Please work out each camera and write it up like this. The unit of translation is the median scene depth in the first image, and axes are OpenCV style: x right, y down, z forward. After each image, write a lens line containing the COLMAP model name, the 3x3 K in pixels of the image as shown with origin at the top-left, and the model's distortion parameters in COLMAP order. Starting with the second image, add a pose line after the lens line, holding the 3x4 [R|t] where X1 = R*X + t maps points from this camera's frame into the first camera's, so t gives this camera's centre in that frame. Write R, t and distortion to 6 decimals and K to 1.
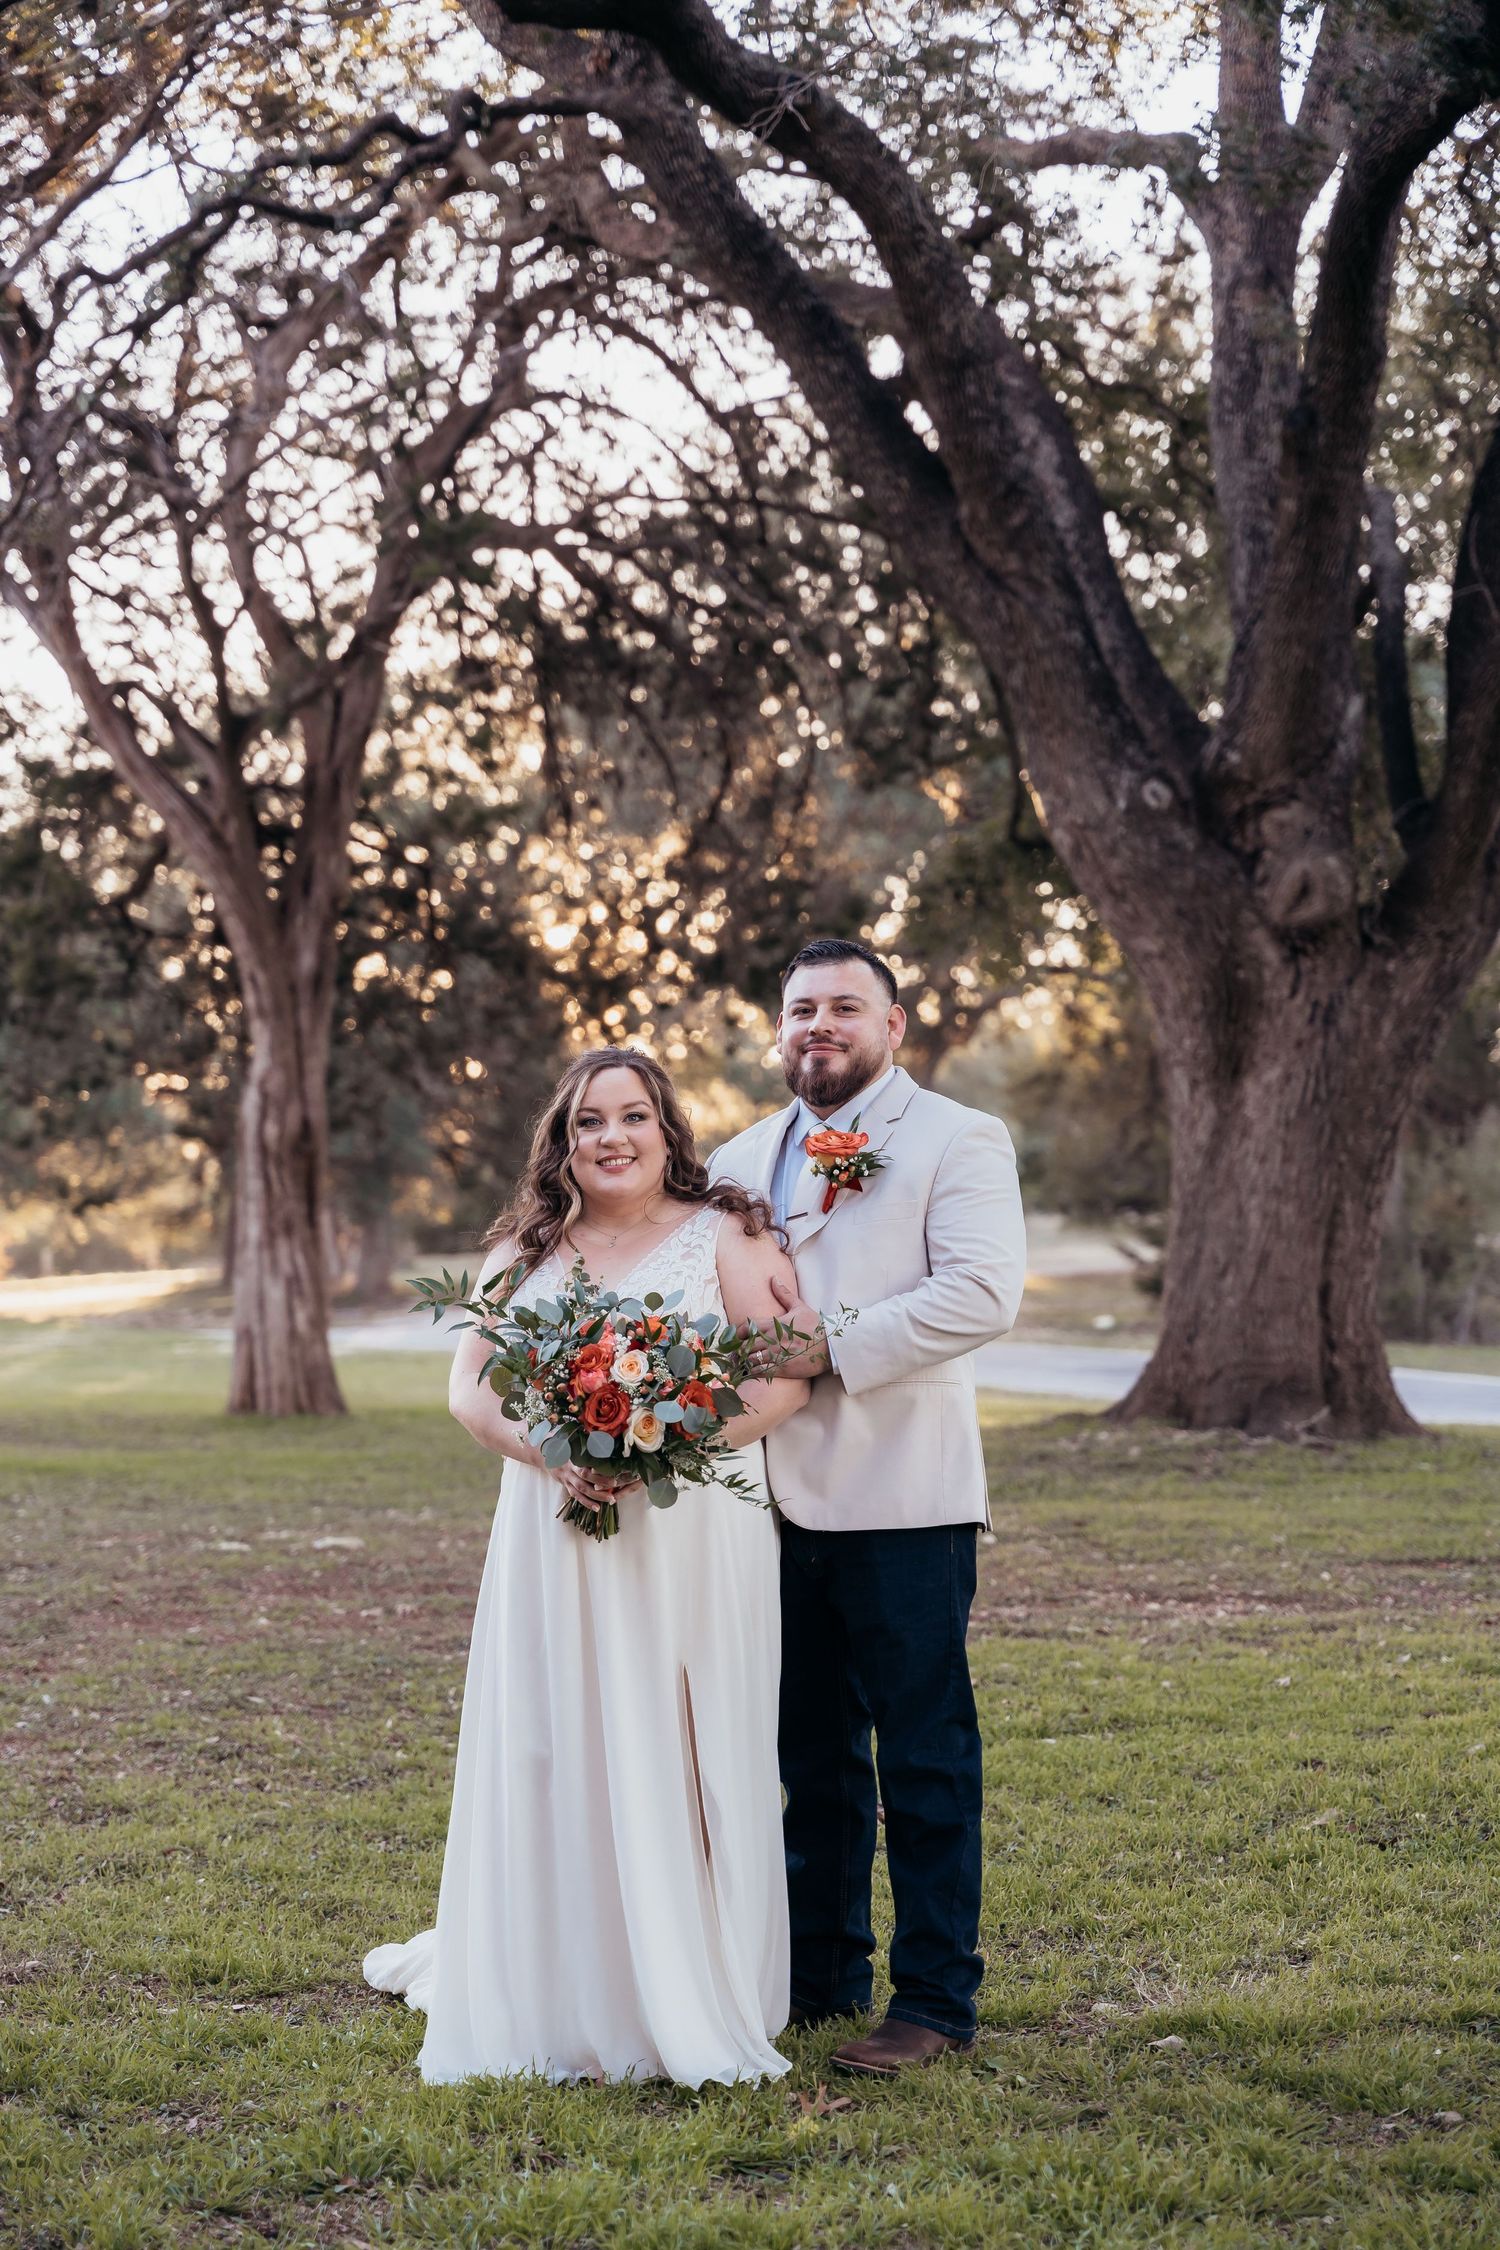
lens RADIAL K [[4288.6, 0, 749.8], [0, 4288.6, 1107.9], [0, 0, 1]] dist [0.059432, 0.000000]
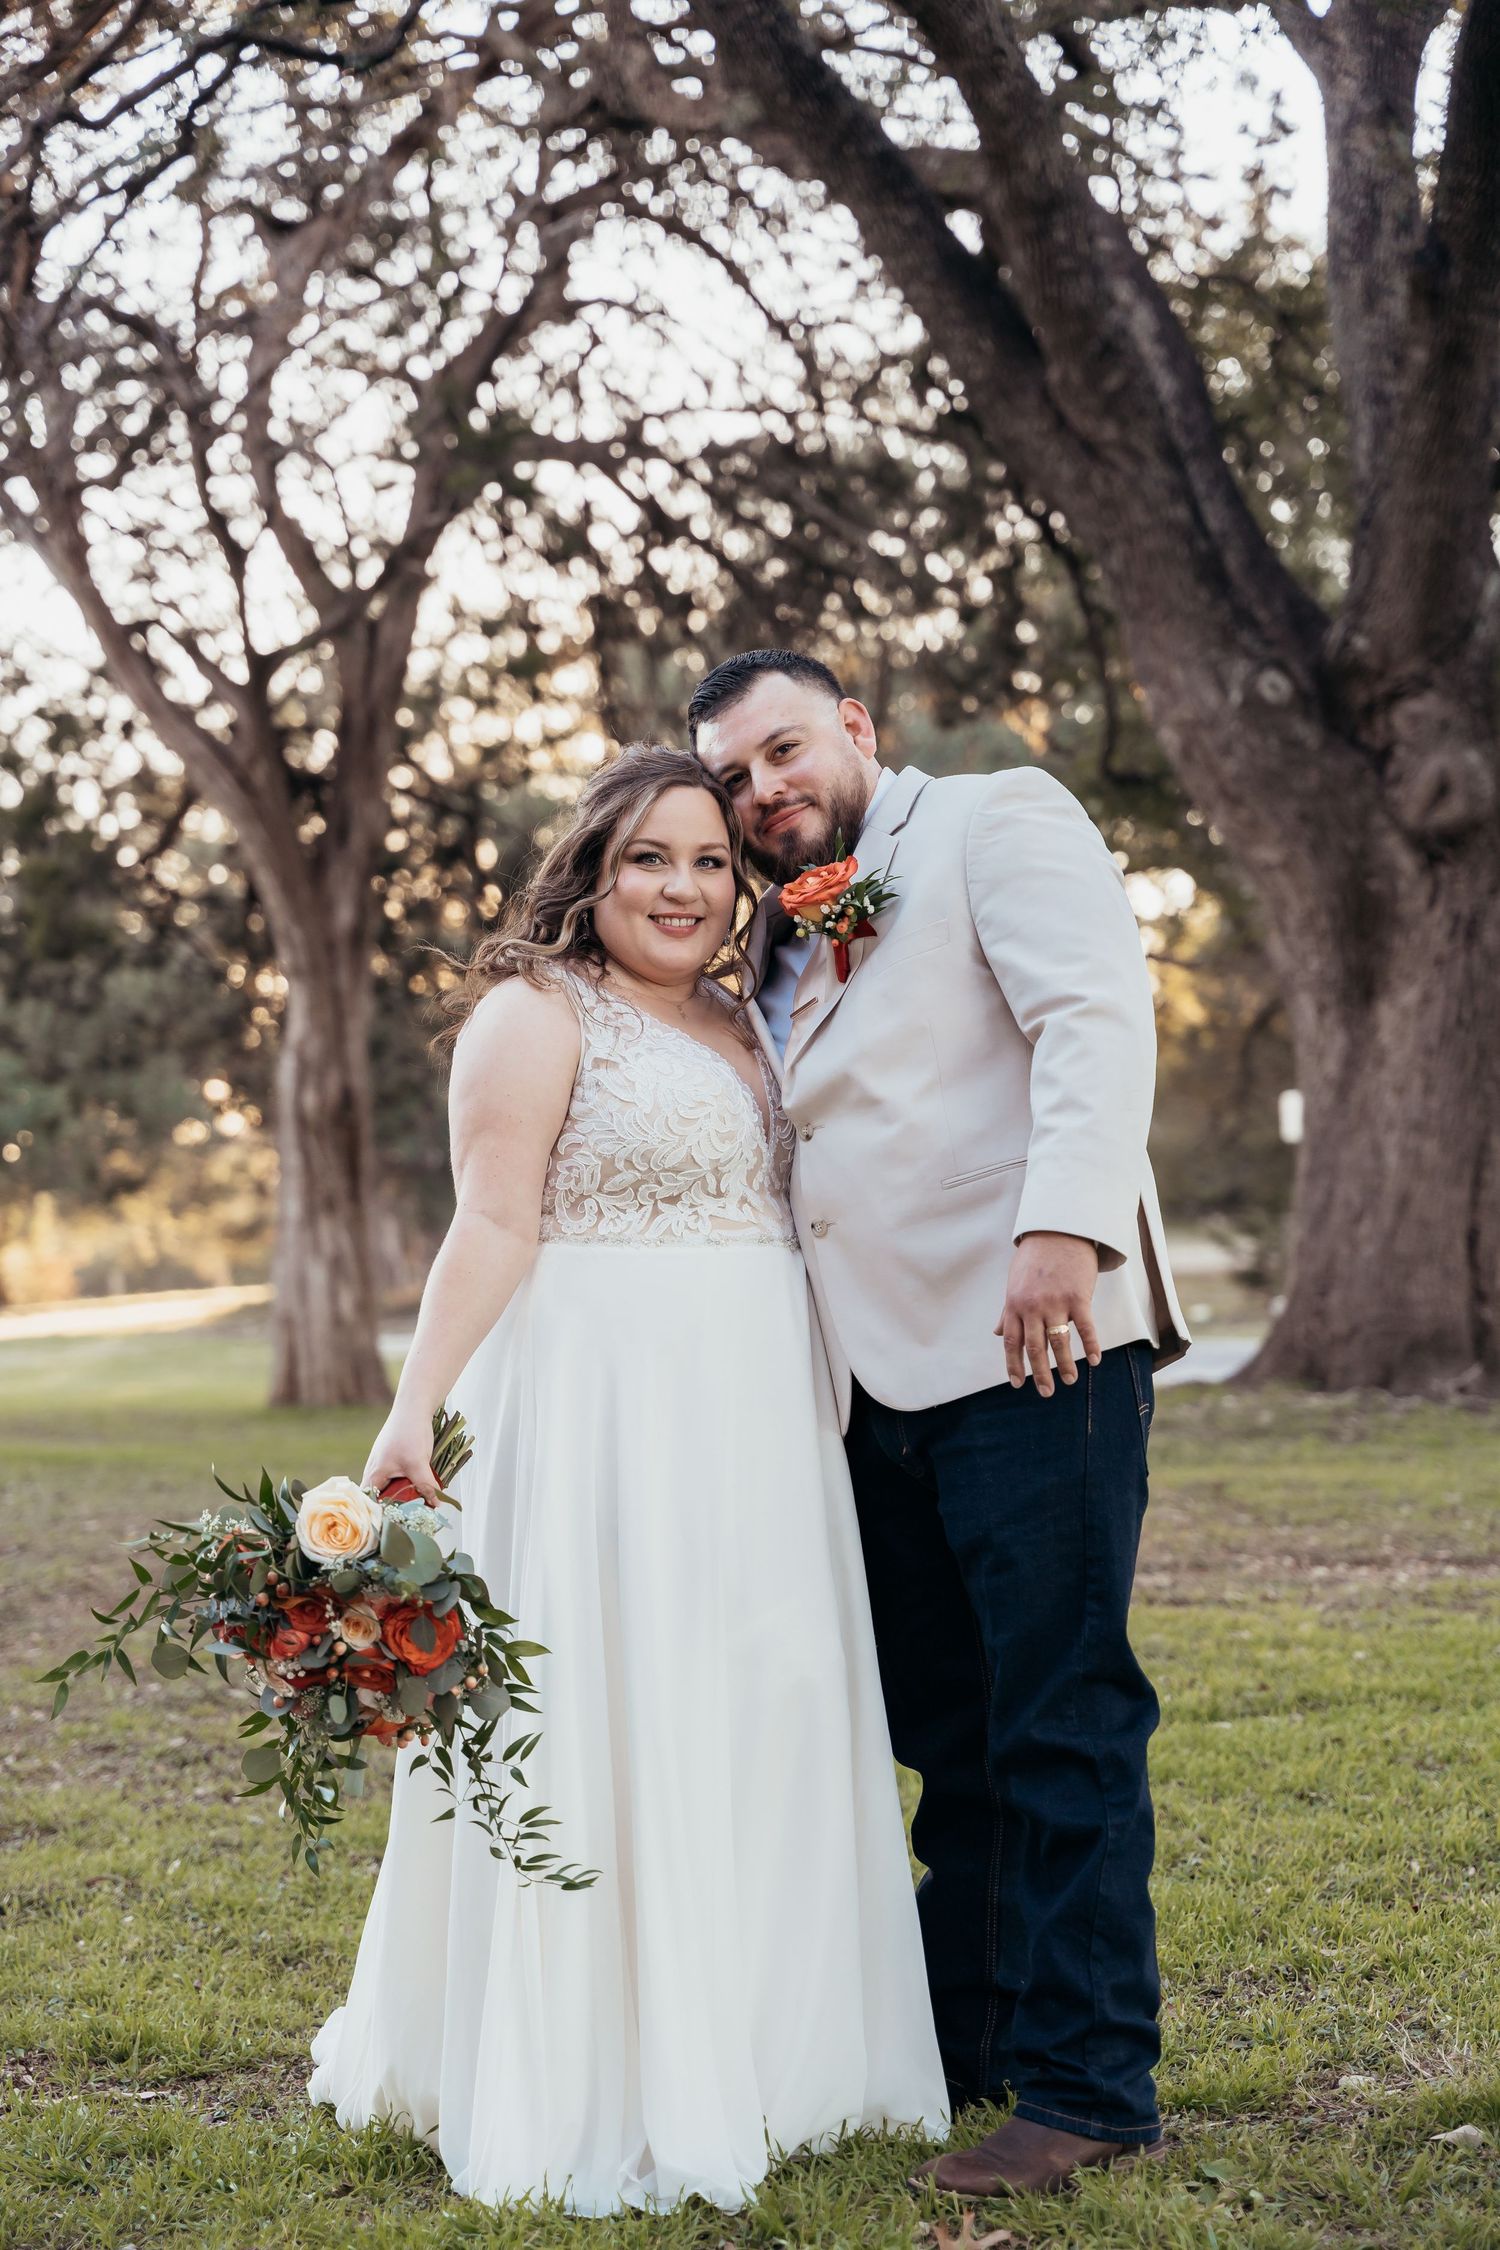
lens RADIAL K [[4288.6, 0, 748.4], [0, 4288.6, 1142.8], [0, 0, 1]] dist [0.059432, 0.000000]
pose [[0.999668, -0.018456, -0.017952, -0.000771], [0.018514, 0.999824, 0.003040, 0.017527], [0.017893, -0.003371, 0.999834, 0.100586]]
